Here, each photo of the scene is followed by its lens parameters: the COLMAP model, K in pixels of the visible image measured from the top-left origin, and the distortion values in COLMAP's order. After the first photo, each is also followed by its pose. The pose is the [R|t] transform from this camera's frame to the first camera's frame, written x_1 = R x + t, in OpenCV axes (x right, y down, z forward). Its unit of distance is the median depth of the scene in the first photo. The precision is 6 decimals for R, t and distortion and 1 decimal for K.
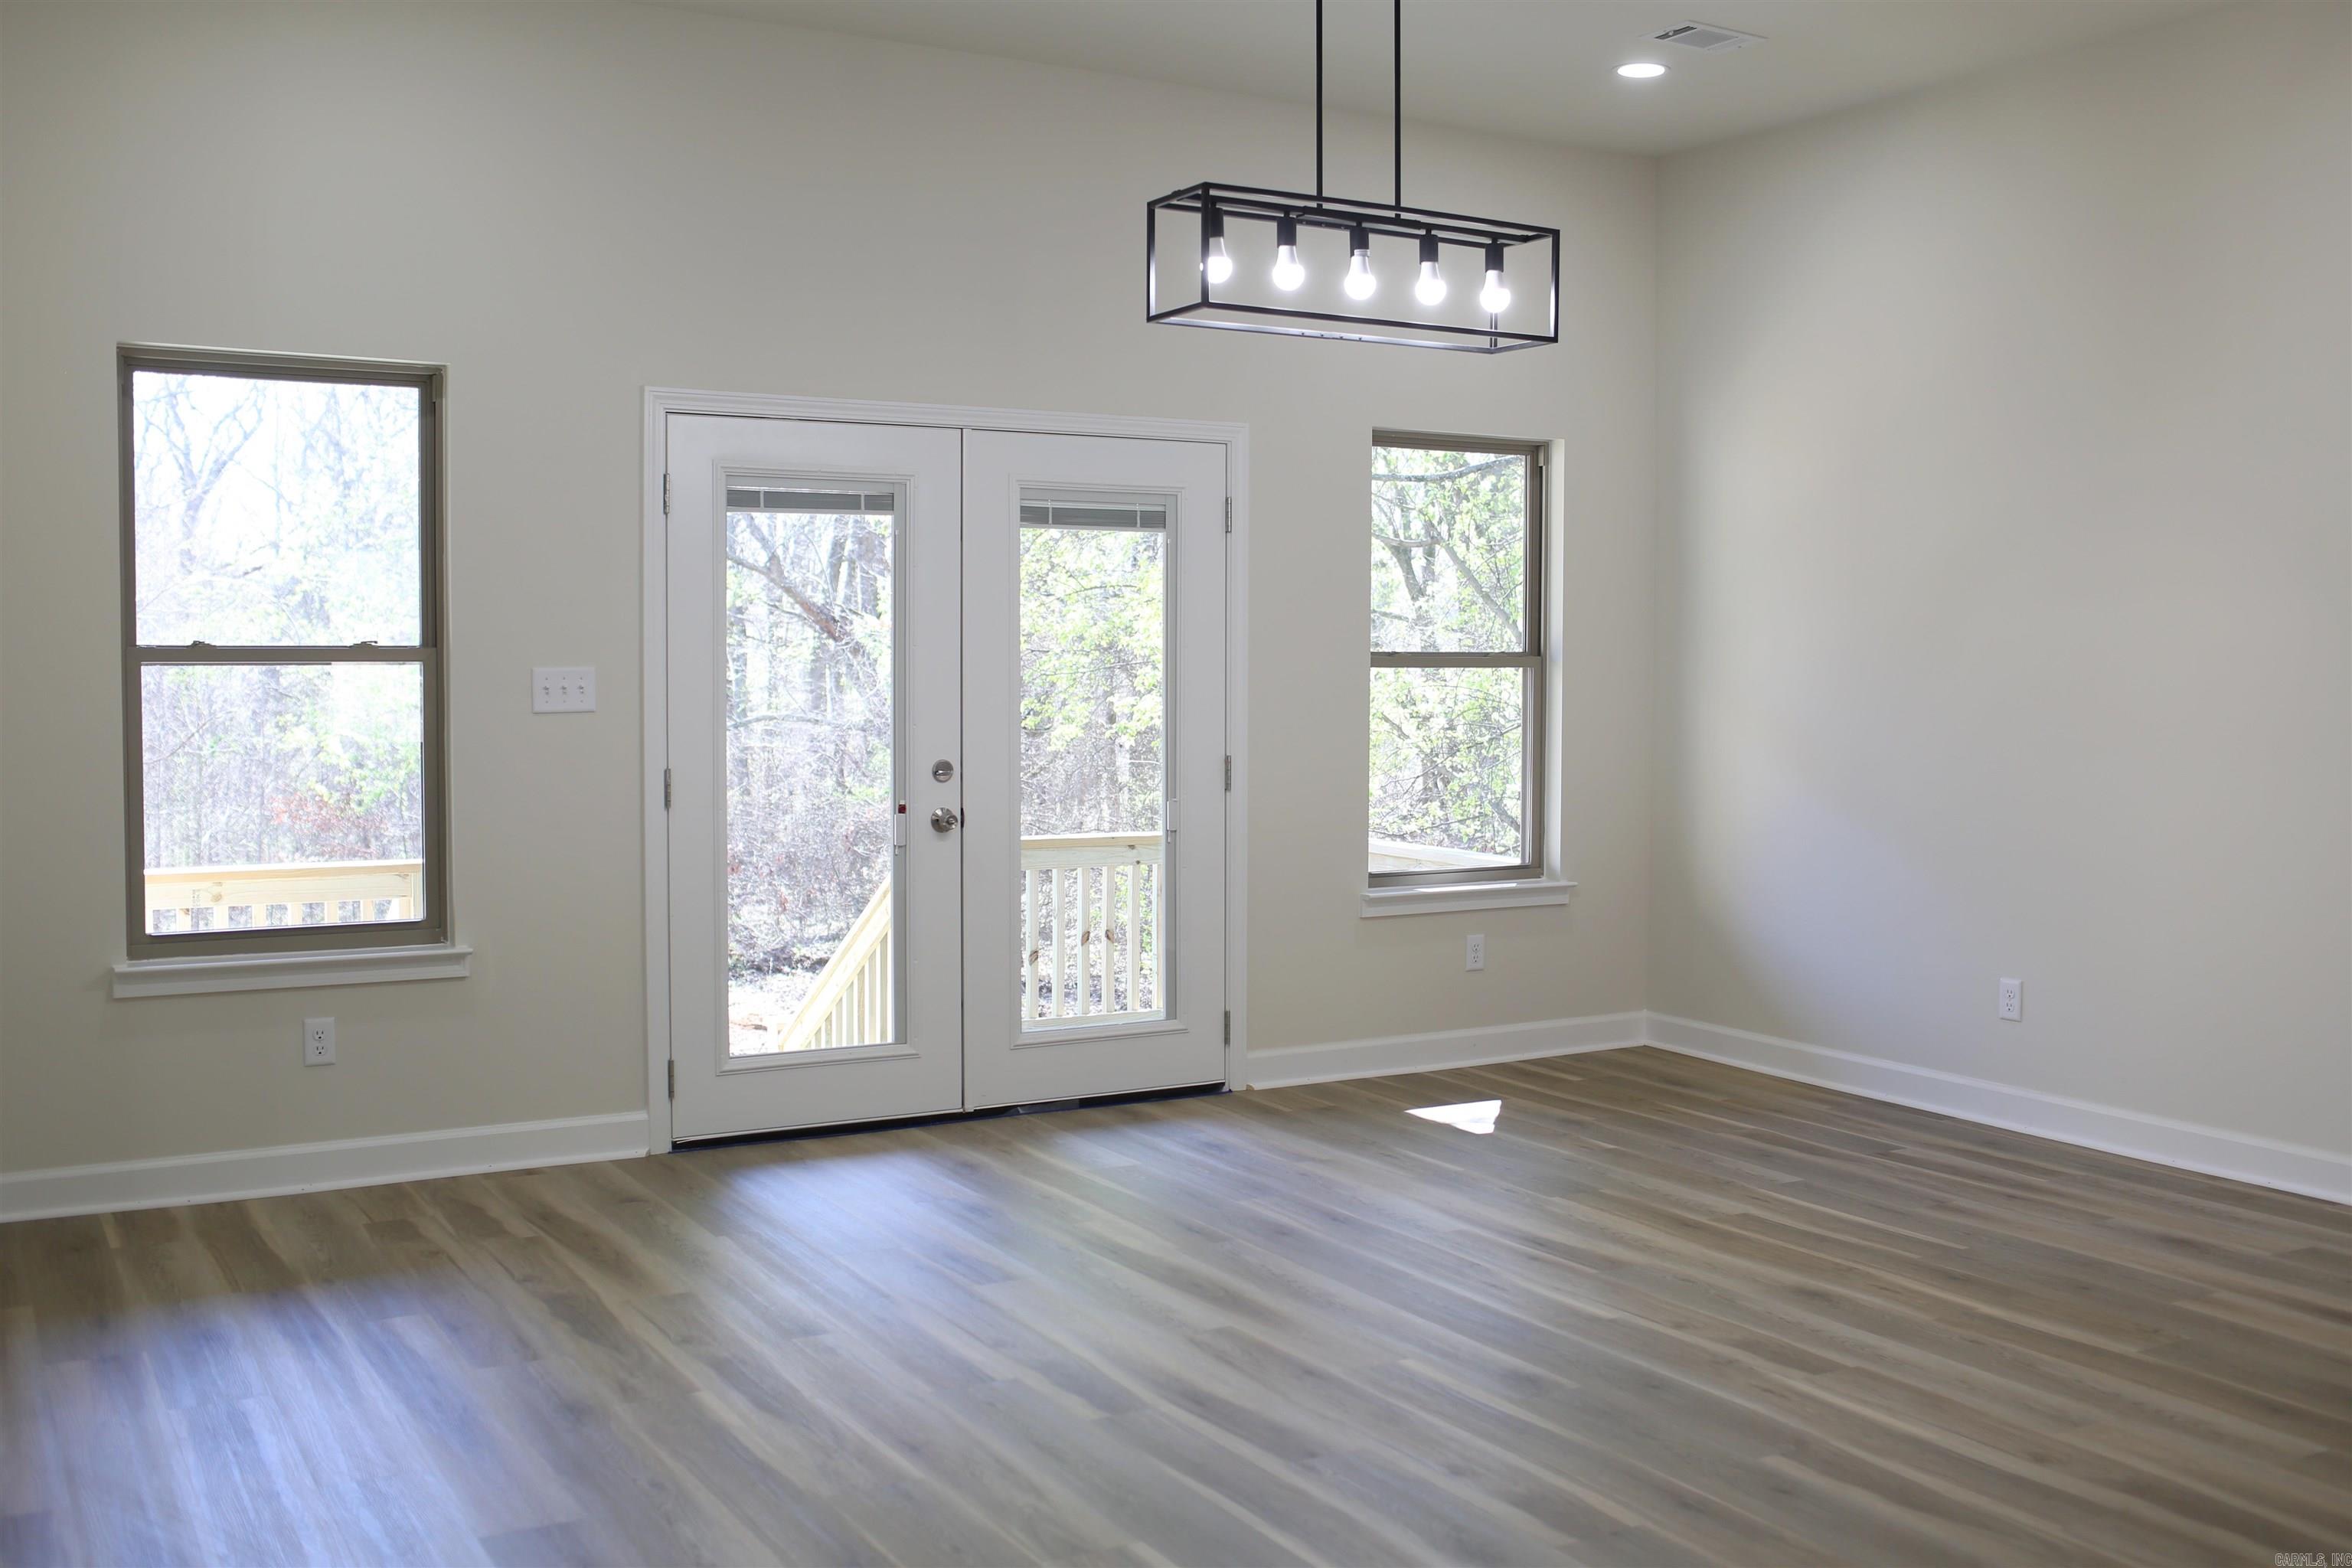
lens RADIAL K [[2243.2, 0, 1180.5], [0, 2243.2, 753.7], [0, 0, 1]] dist [-0.103667, 0.131740]
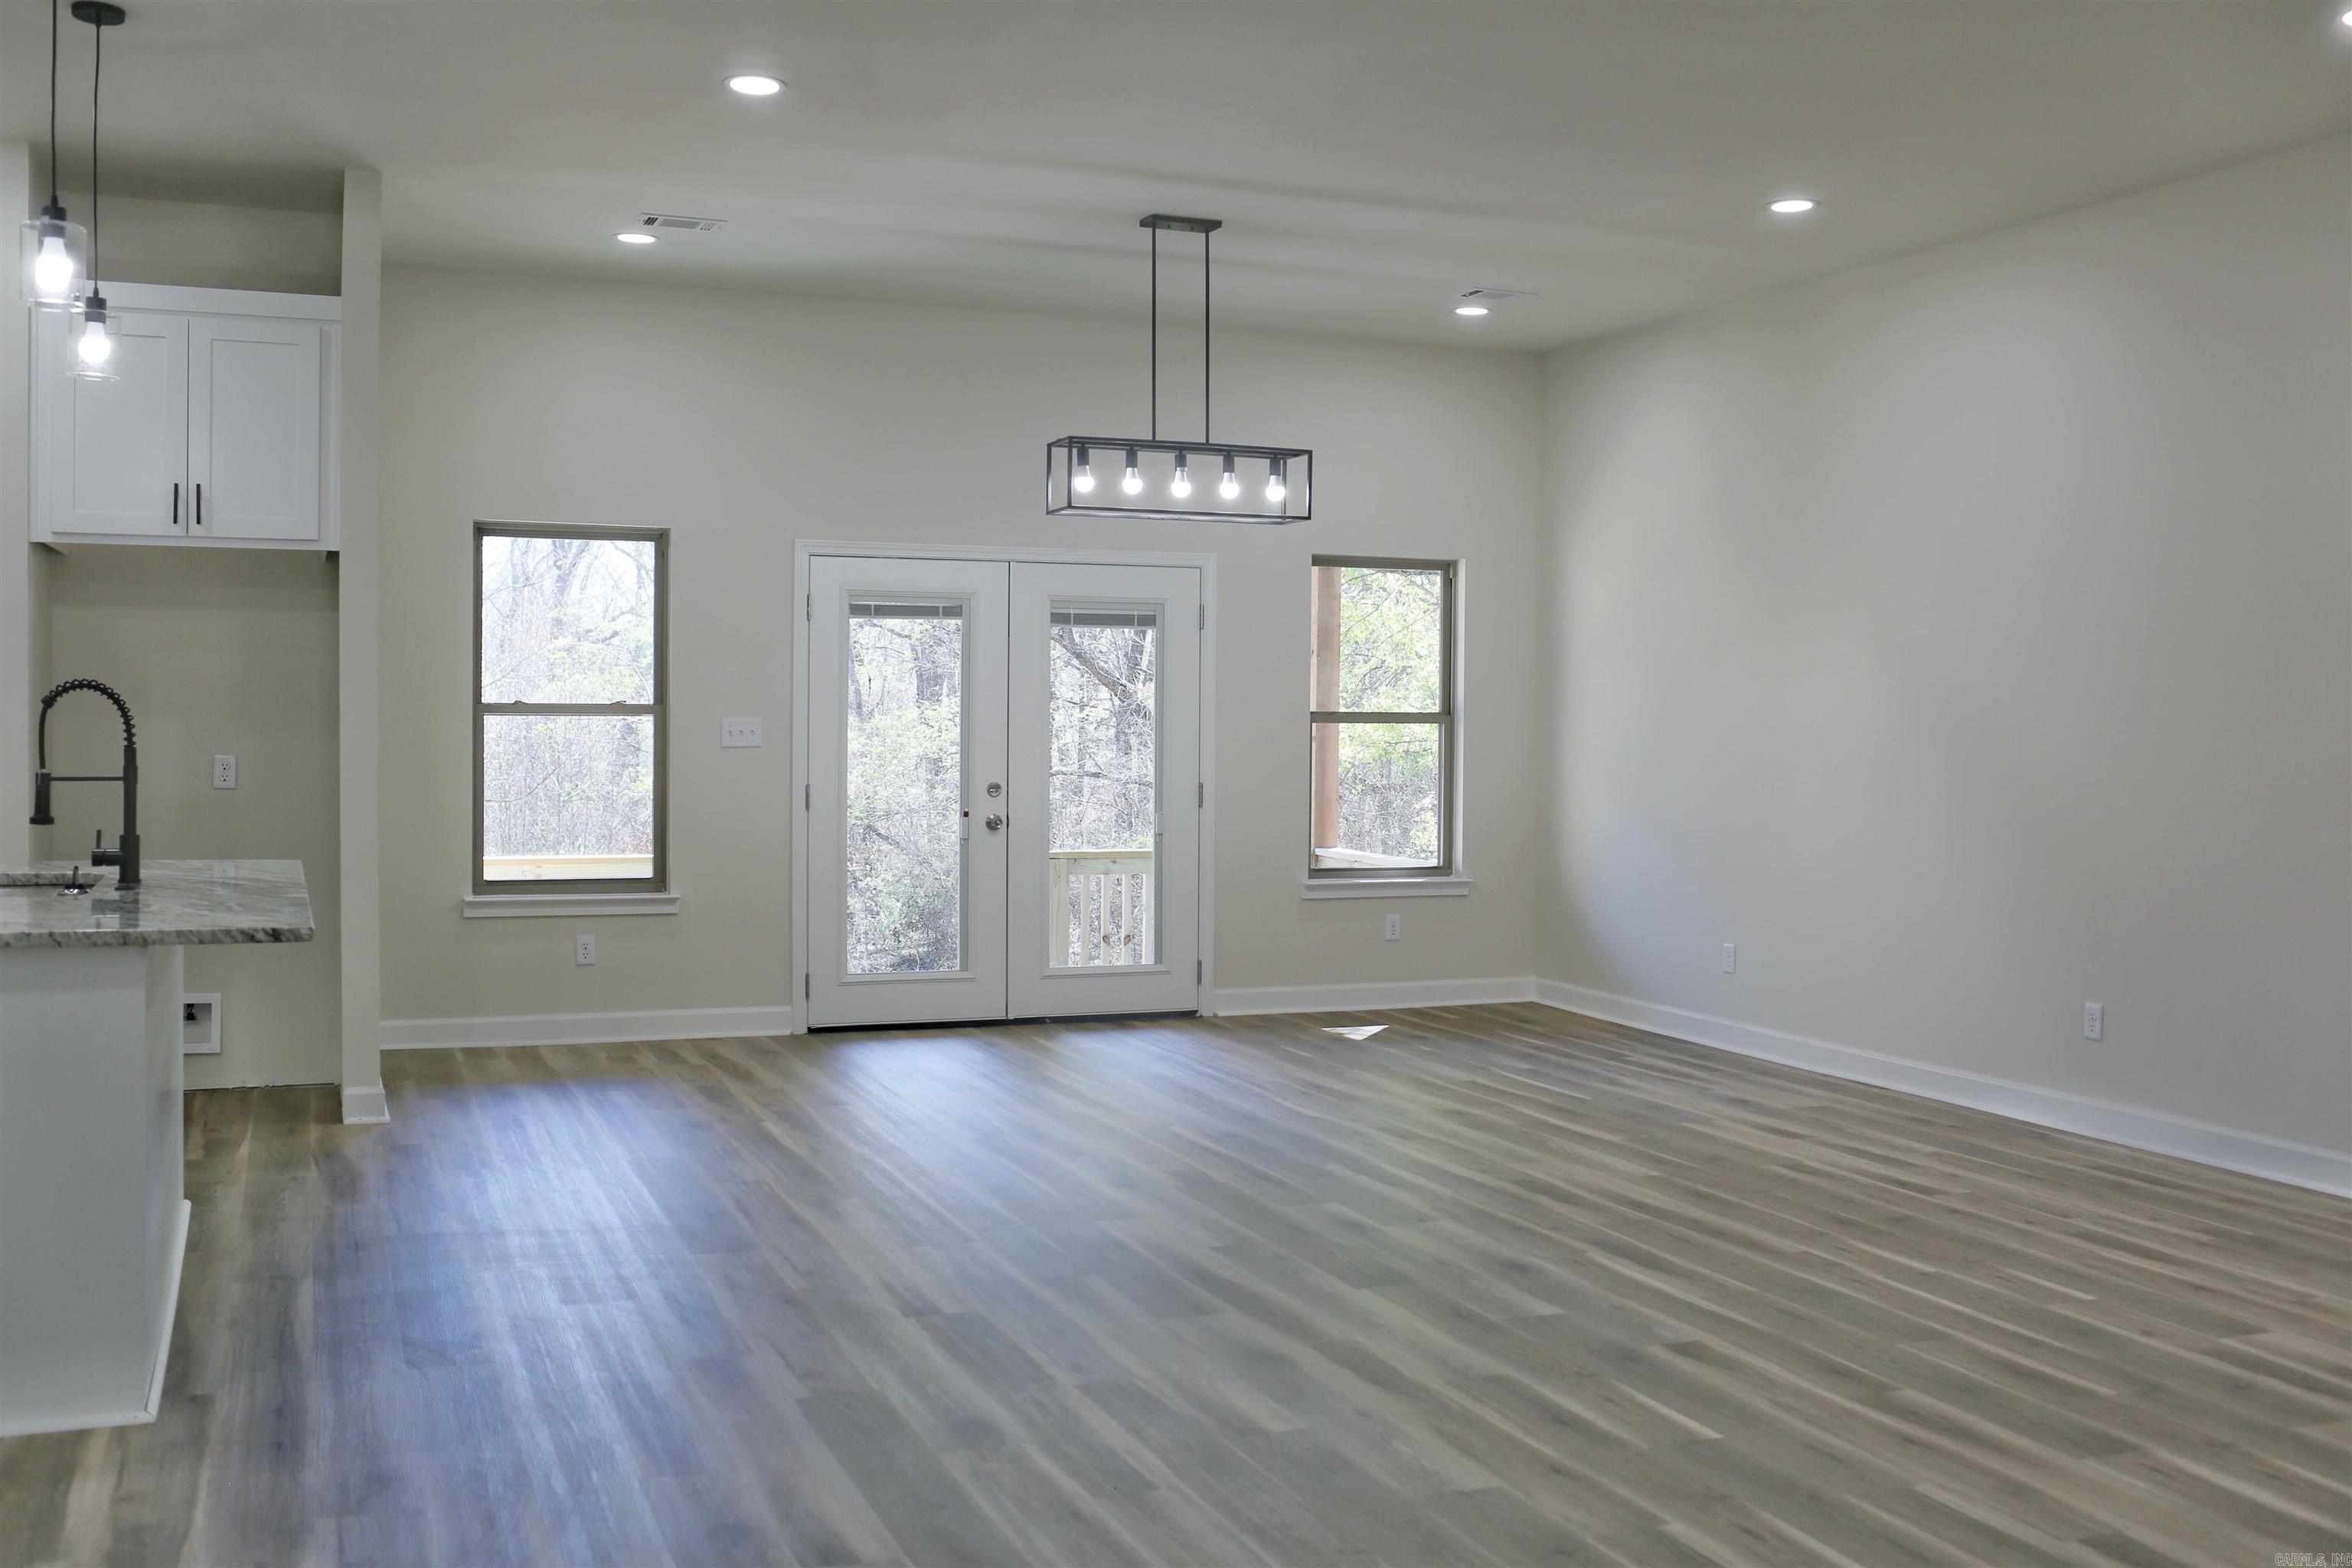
lens RADIAL K [[2243.2, 0, 1180.5], [0, 2243.2, 753.7], [0, 0, 1]] dist [-0.103667, 0.131740]
pose [[0.988653, 0.007233, -0.150044, 0.265320], [-0.011381, 0.999576, -0.026808, 0.024783], [0.149786, 0.028212, 0.988316, -0.509610]]
